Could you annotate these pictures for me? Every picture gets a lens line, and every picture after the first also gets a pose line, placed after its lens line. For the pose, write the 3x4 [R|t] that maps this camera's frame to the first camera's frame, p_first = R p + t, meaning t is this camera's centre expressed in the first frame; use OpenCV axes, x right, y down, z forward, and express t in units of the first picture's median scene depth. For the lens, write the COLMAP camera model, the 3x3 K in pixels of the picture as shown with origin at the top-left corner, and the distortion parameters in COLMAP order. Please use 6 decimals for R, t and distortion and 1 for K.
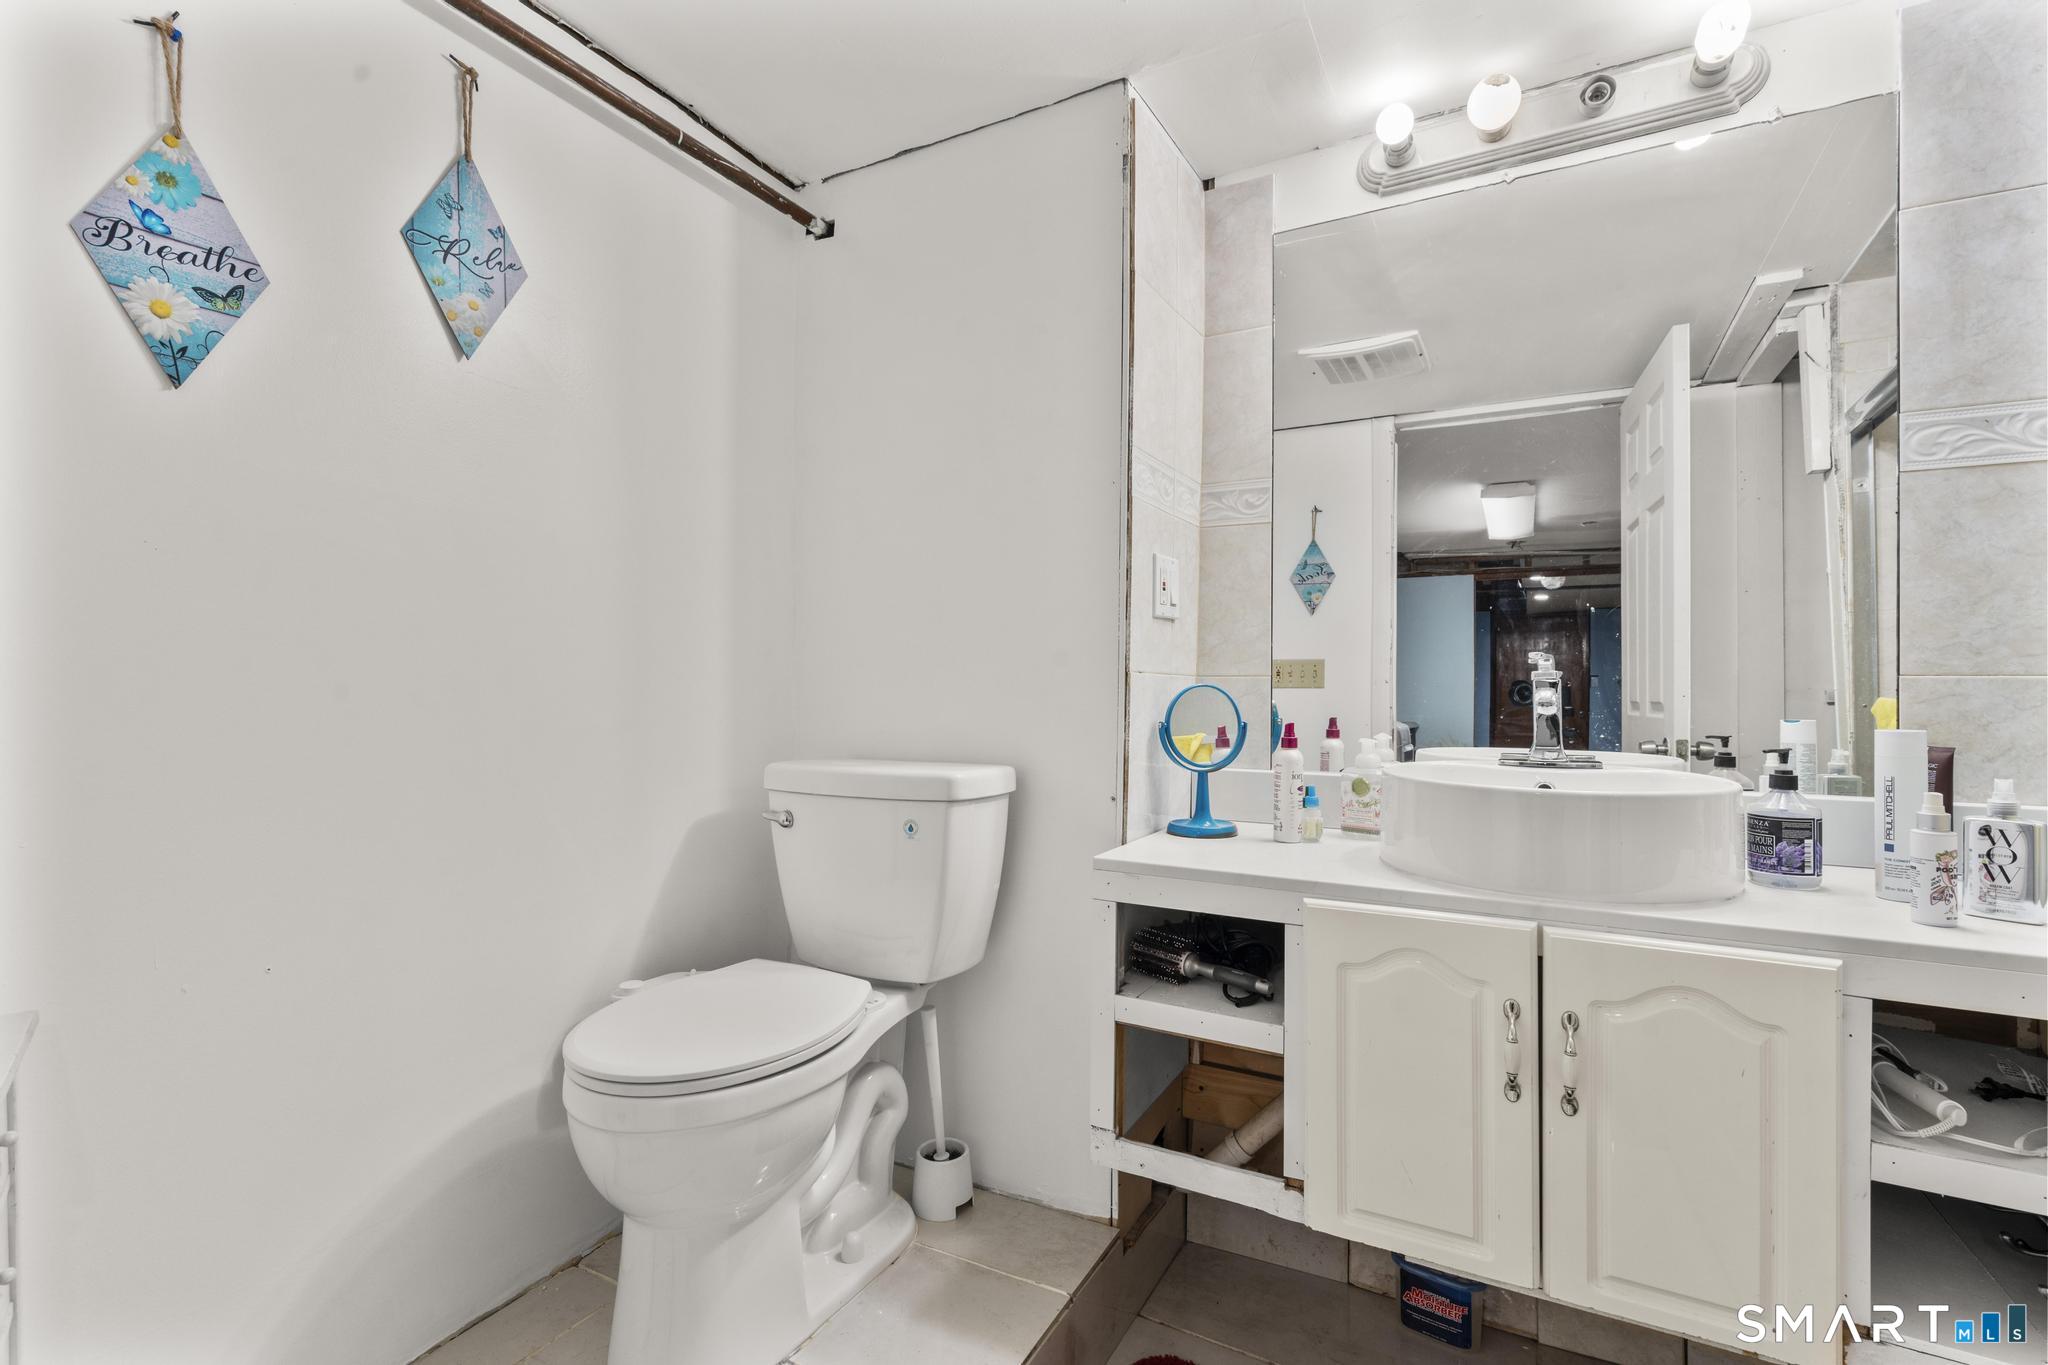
lens RADIAL K [[928.9, 0, 1022.6], [0, 928.9, 682.0], [0, 0, 1]] dist [-0.000109, 0.000178]
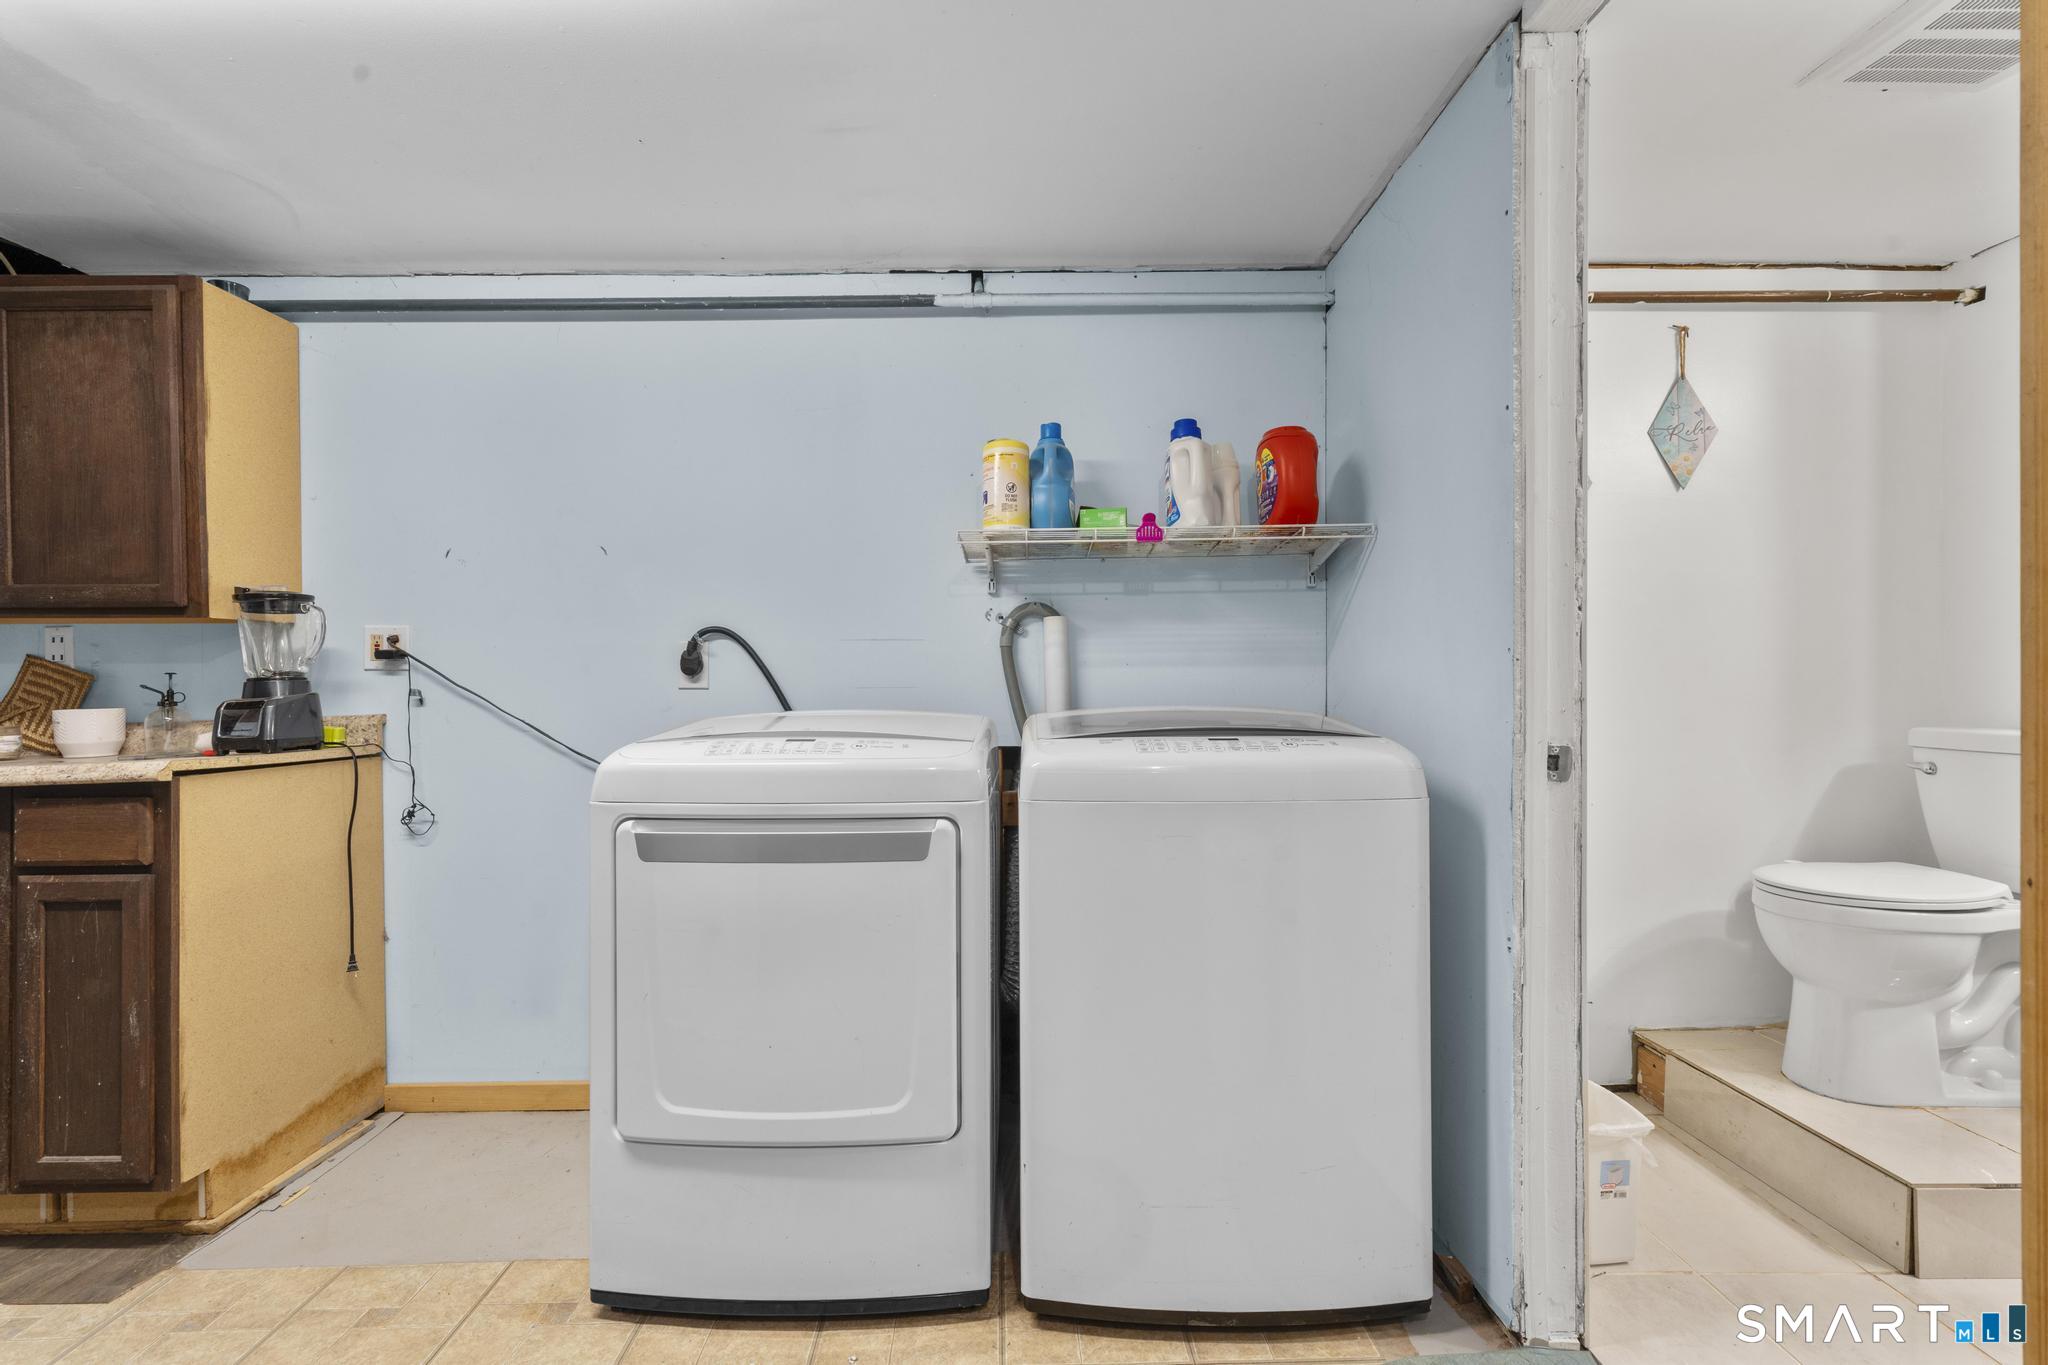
lens RADIAL K [[928.9, 0, 1017.7], [0, 928.9, 692.4], [0, 0, 1]] dist [-0.000109, 0.000178]
pose [[0.488196, -0.001063, -0.872733, 0.335777], [0.008128, 0.999961, 0.003328, 0.027973], [0.872696, -0.008719, 0.488186, -0.986571]]
